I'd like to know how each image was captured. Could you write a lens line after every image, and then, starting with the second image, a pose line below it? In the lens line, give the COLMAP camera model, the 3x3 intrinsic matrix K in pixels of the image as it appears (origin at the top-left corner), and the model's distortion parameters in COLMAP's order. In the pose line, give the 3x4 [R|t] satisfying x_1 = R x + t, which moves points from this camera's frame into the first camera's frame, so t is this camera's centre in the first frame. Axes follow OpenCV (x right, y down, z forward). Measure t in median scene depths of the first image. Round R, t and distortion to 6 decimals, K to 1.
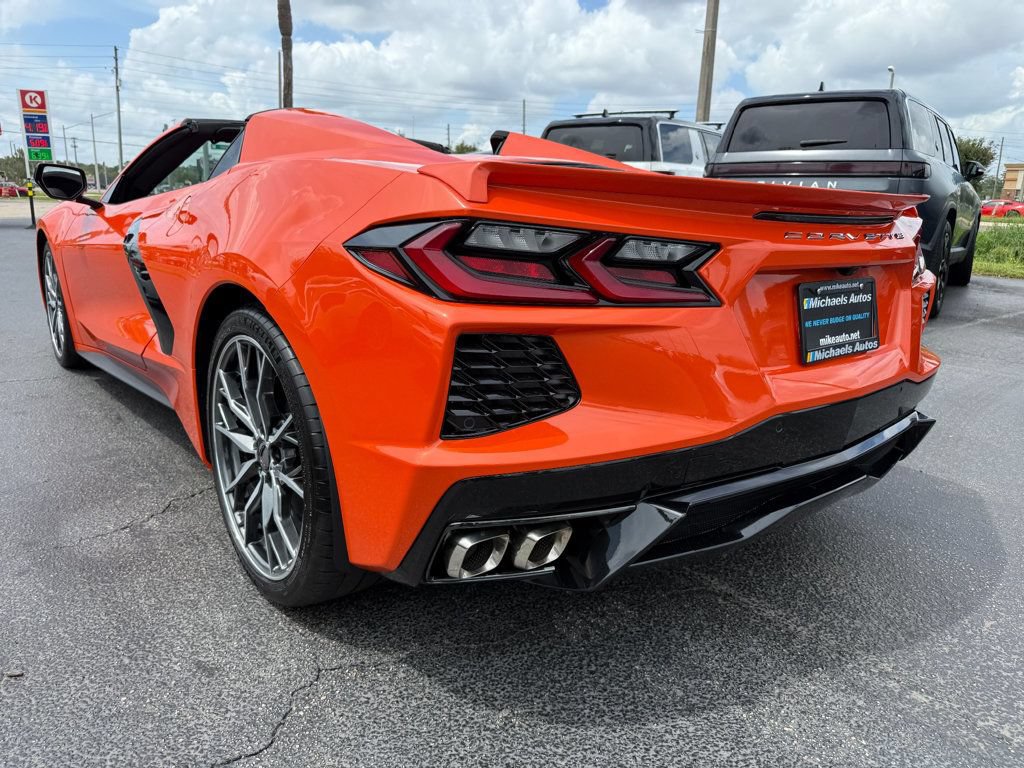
lens RADIAL K [[721.8, 0, 511.9], [0, 721.8, 401.6], [0, 0, 1]] dist [0.059423, -0.075266]
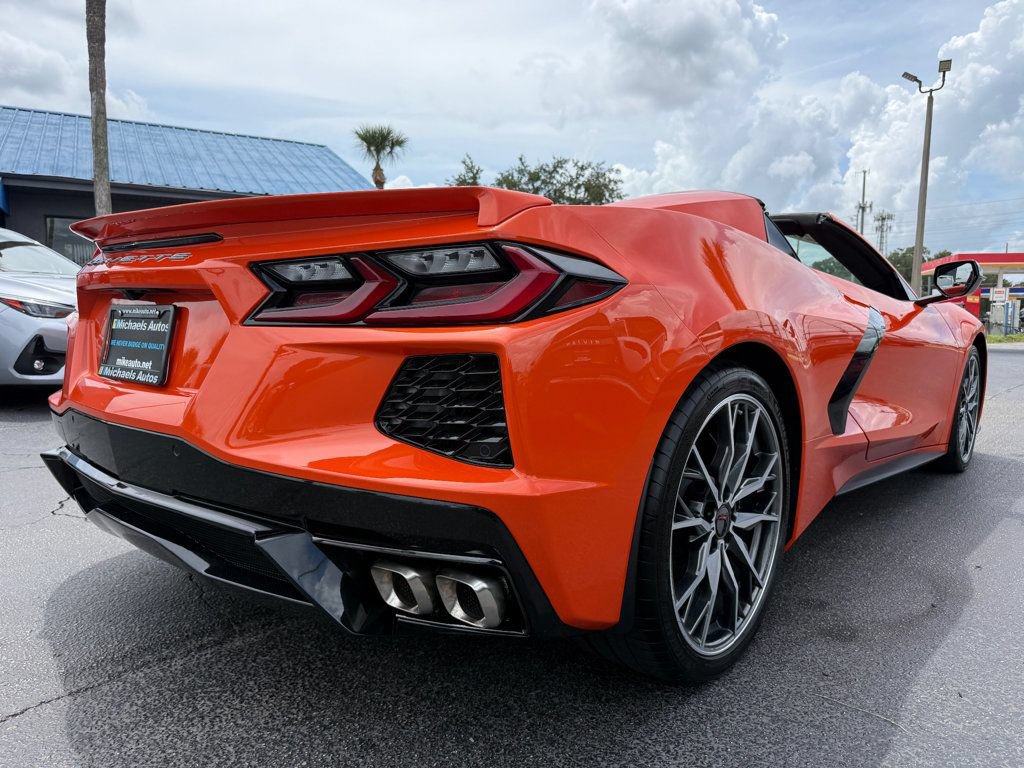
lens RADIAL K [[721.8, 0, 511.9], [0, 721.8, 401.6], [0, 0, 1]] dist [0.059423, -0.075266]
pose [[0.164144, 0.086522, -0.982635, 1.522408], [-0.267760, 0.962653, 0.040035, -0.215779], [0.949400, 0.256539, 0.181181, 1.333470]]
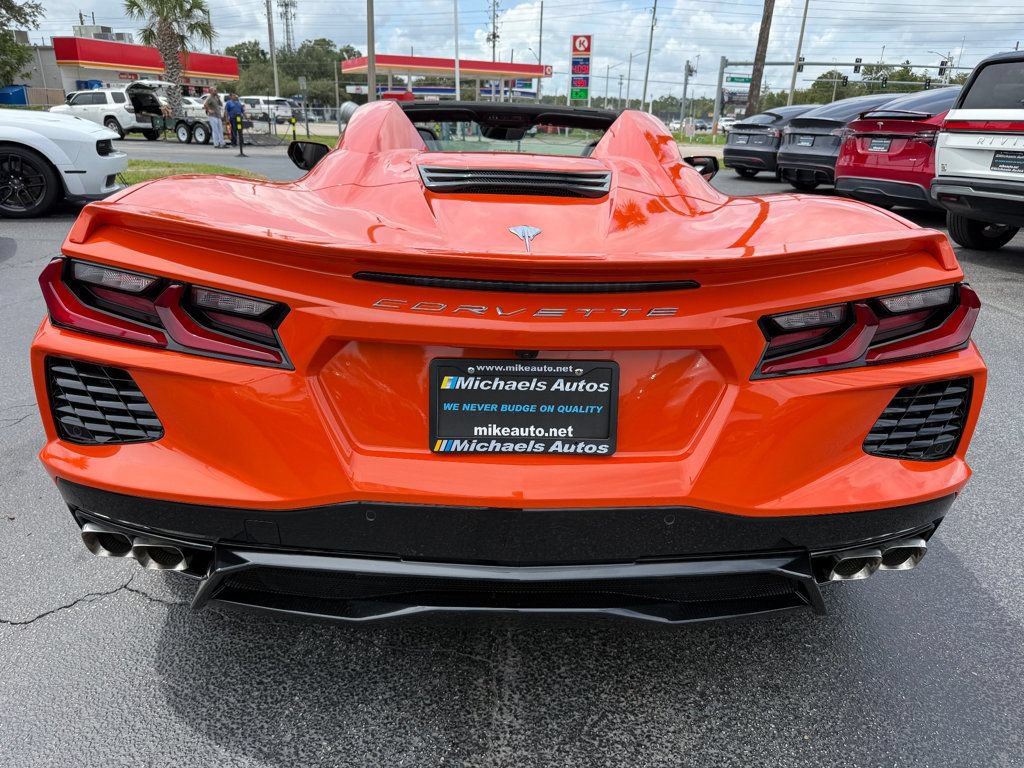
lens RADIAL K [[734.8, 0, 505.7], [0, 734.8, 384.6], [0, 0, 1]] dist [0.009078, -0.005439]
pose [[0.788615, 0.201981, -0.580767, 0.904573], [-0.166697, 0.979366, 0.114252, -0.228811], [0.591860, 0.006711, 0.806013, 0.337839]]
